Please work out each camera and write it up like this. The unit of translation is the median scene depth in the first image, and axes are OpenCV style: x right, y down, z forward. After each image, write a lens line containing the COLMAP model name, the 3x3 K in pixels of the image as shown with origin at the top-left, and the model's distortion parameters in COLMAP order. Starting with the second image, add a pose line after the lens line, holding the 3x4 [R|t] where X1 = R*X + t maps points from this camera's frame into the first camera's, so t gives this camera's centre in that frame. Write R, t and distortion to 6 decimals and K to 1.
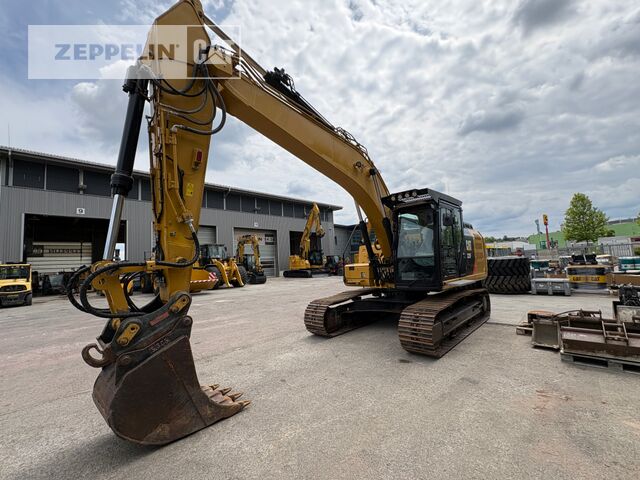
lens RADIAL K [[285.7, 0, 320.0], [0, 285.7, 240.0], [0, 0, 1]] dist [-0.001378, -0.000137]
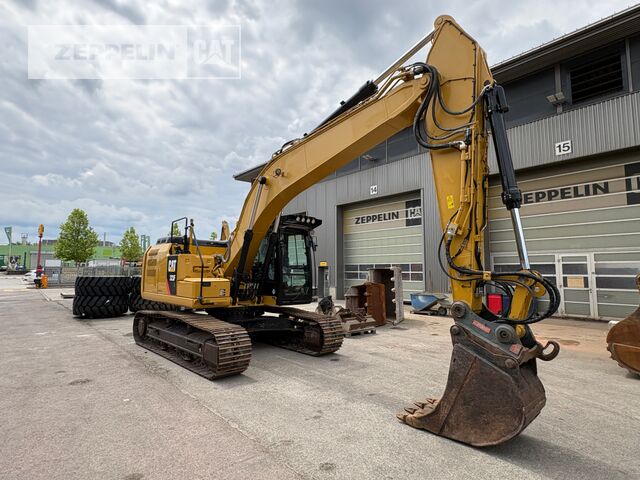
lens RADIAL K [[333.3, 0, 320.3], [0, 333.3, 249.7], [0, 0, 1]] dist [-0.001367, -0.000185]
pose [[0.041386, 0.117762, 0.992179, -0.985608], [-0.099693, 0.988561, -0.113174, 0.097114], [-0.994157, -0.094230, 0.052652, 0.839111]]
